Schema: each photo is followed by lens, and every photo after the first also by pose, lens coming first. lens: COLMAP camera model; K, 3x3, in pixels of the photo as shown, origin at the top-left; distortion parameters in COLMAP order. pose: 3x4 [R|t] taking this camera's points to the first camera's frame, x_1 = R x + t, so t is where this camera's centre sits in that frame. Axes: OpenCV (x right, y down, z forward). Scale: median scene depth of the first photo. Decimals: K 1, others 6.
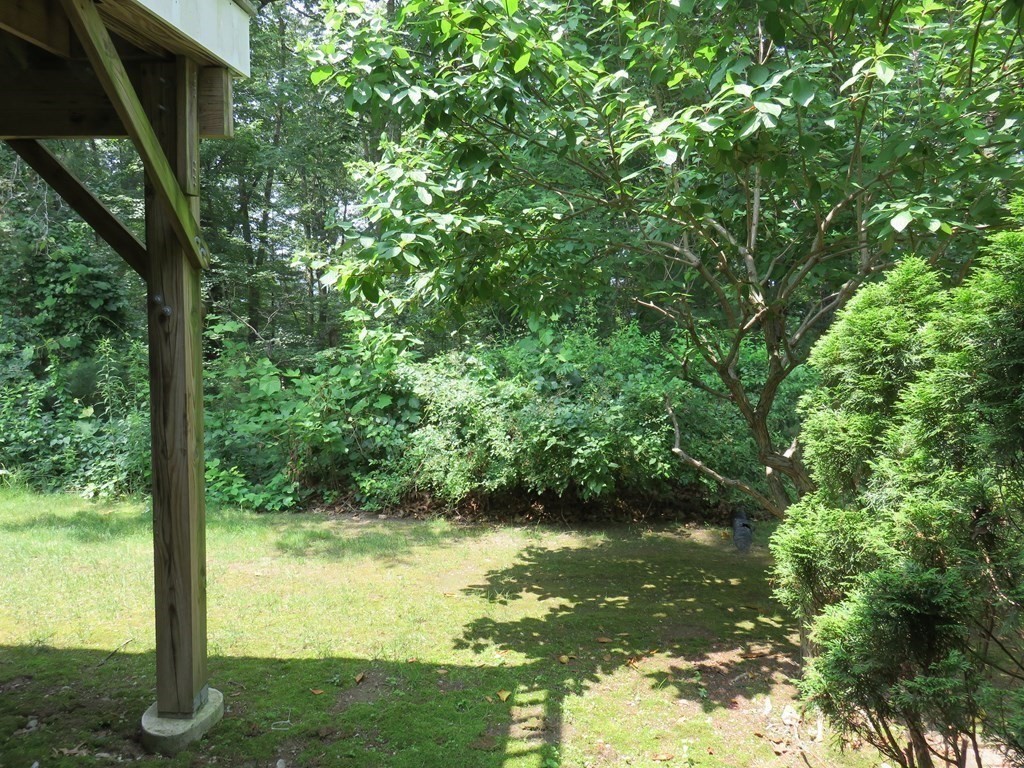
lens RADIAL K [[810.5, 0, 512.0], [0, 810.5, 384.0], [0, 0, 1]] dist [-0.000543, 0.001718]
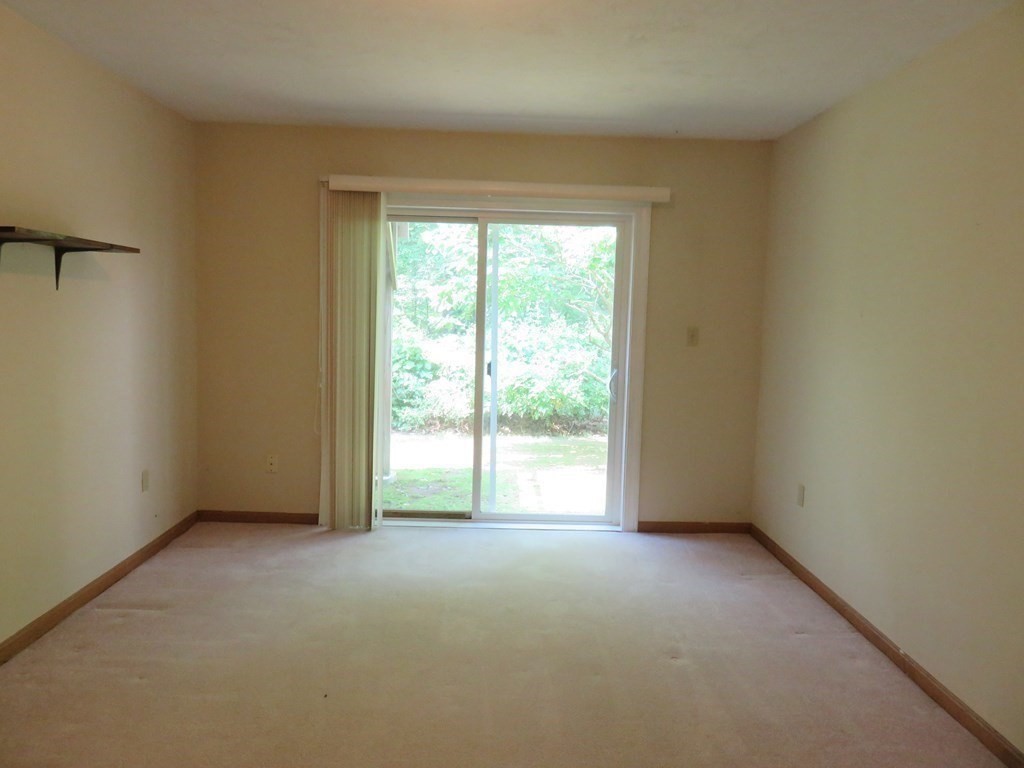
lens RADIAL K [[810.5, 0, 512.0], [0, 810.5, 384.0], [0, 0, 1]] dist [-0.000543, 0.001718]
pose [[0.995130, -0.000424, 0.098567, -0.118821], [0.000503, 1.000000, -0.000772, 0.062849], [-0.098566, 0.000818, 0.995130, -0.652073]]
